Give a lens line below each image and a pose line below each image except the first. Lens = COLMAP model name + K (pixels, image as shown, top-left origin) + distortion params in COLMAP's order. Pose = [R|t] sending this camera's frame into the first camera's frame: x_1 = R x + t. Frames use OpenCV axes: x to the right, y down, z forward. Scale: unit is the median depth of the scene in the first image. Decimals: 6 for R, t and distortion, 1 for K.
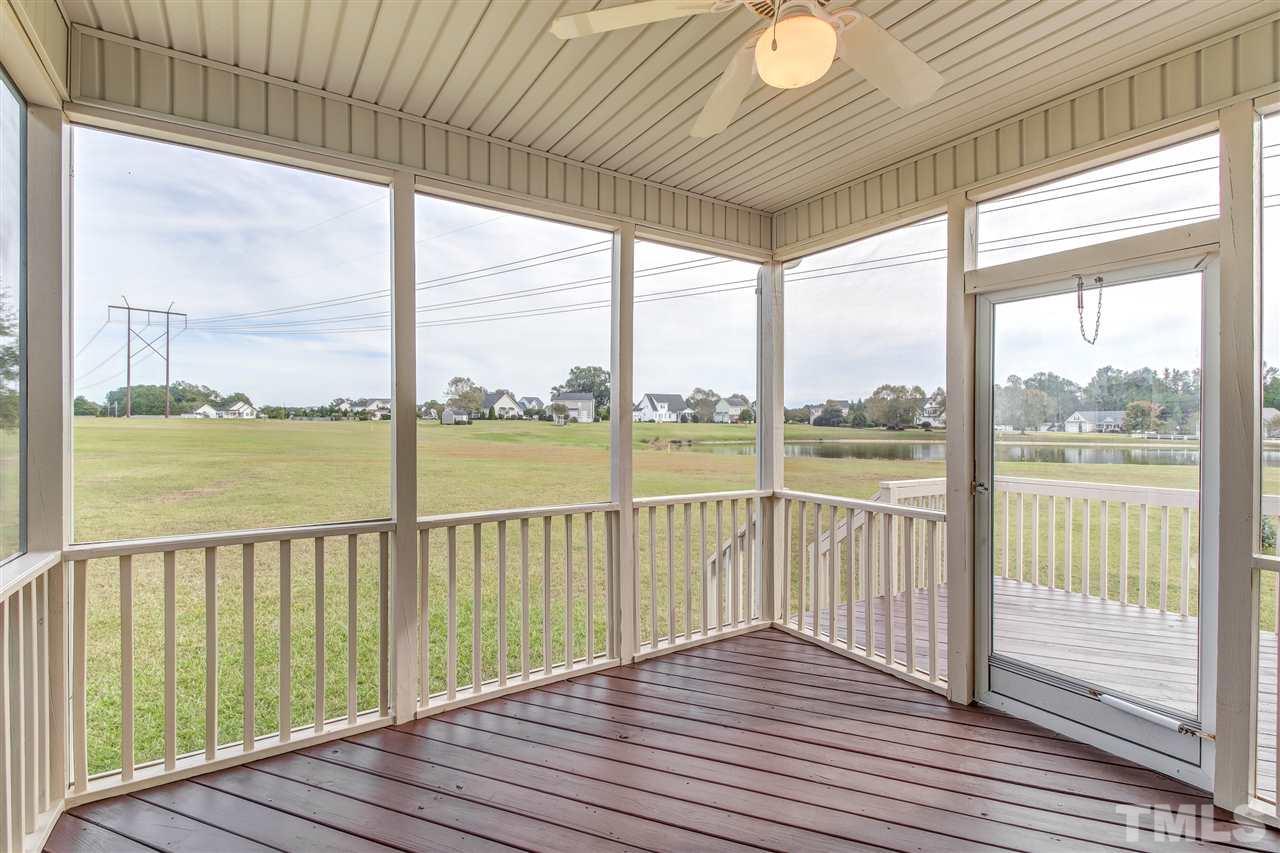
lens RADIAL K [[614.2, 0, 647.3], [0, 614.2, 426.4], [0, 0, 1]] dist [0.003269, 0.000229]
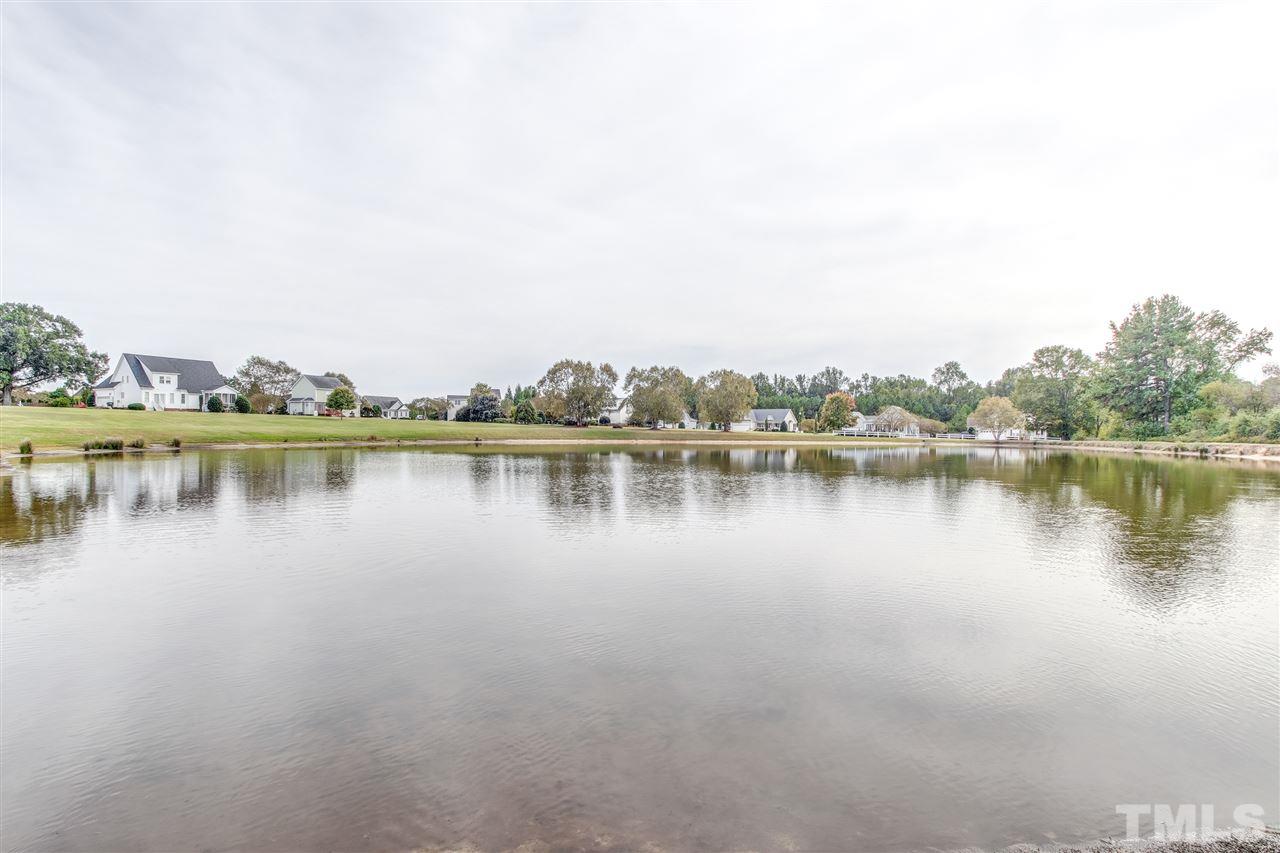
lens RADIAL K [[614.2, 0, 645.2], [0, 614.2, 430.7], [0, 0, 1]] dist [0.003269, 0.000229]
pose [[0.831866, 0.000525, 0.554976, 0.074064], [0.000965, 0.999997, -0.002392, 0.011687], [-0.554976, 0.002525, 0.831863, 0.347195]]
